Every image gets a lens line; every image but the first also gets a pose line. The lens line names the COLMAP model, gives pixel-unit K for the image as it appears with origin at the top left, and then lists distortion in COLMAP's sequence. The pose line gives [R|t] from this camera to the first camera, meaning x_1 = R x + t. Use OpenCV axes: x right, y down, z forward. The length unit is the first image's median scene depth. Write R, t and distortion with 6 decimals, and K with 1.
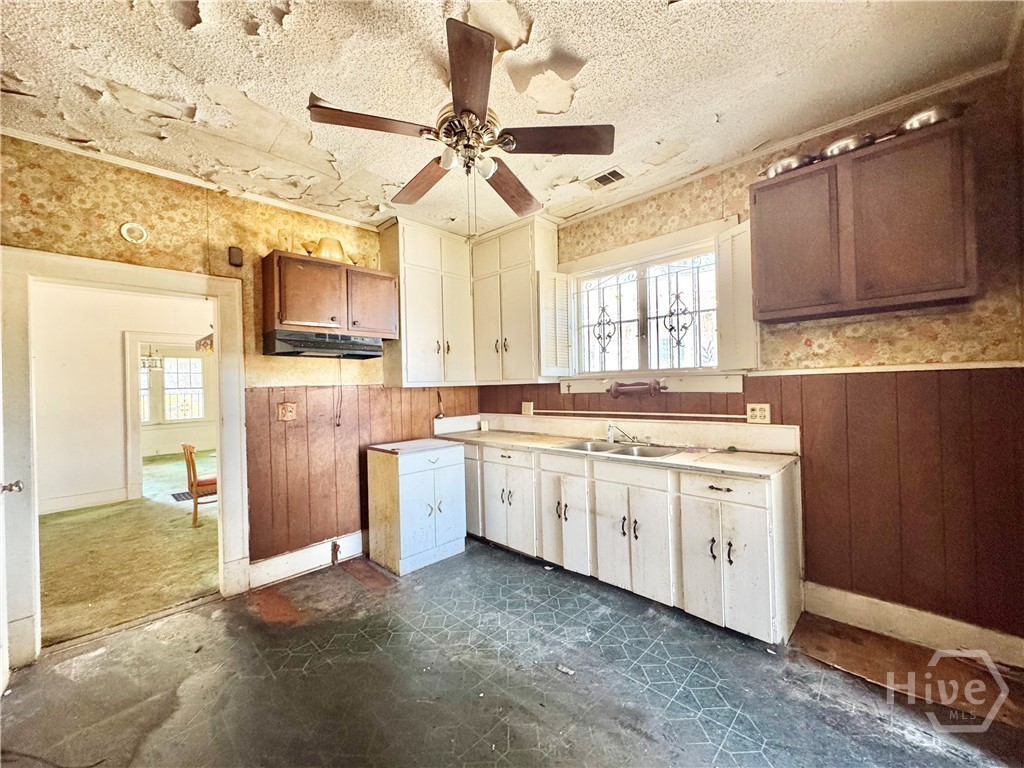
lens RADIAL K [[406.5, 0, 512.0], [0, 406.5, 384.0], [0, 0, 1]] dist [-0.001441, -0.000207]
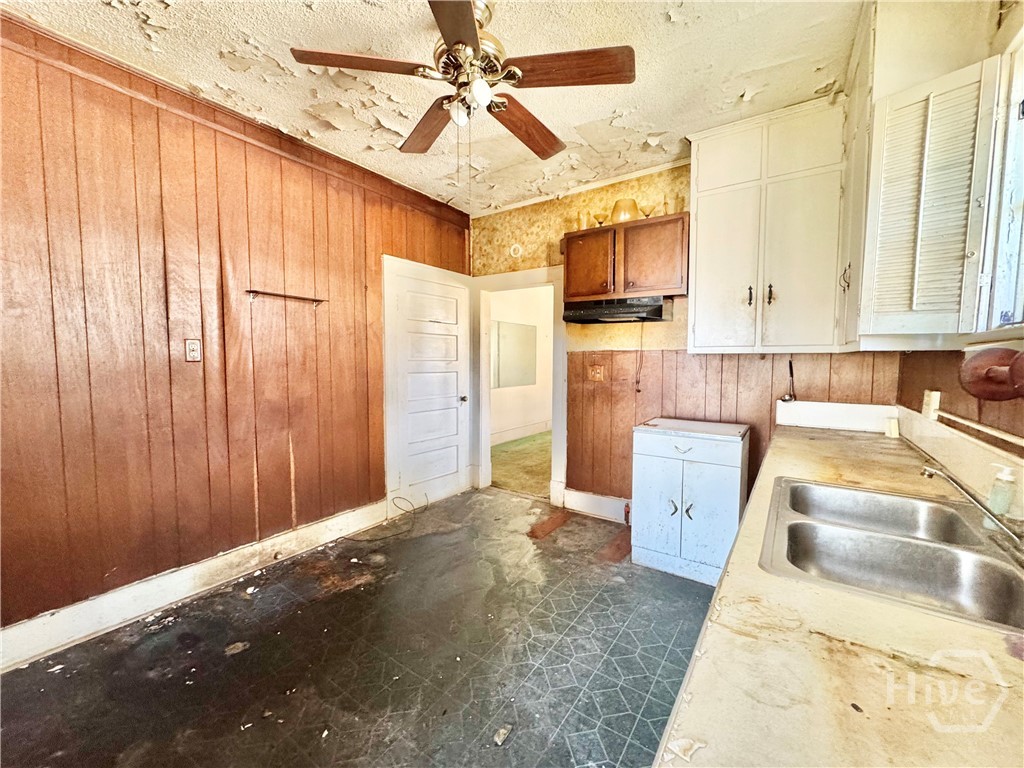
lens RADIAL K [[406.5, 0, 512.0], [0, 406.5, 384.0], [0, 0, 1]] dist [-0.001441, -0.000207]
pose [[0.171959, 0.092245, -0.980776, 0.555477], [-0.002324, 0.995641, 0.093235, -0.006868], [0.985101, -0.013753, 0.171424, 0.613614]]
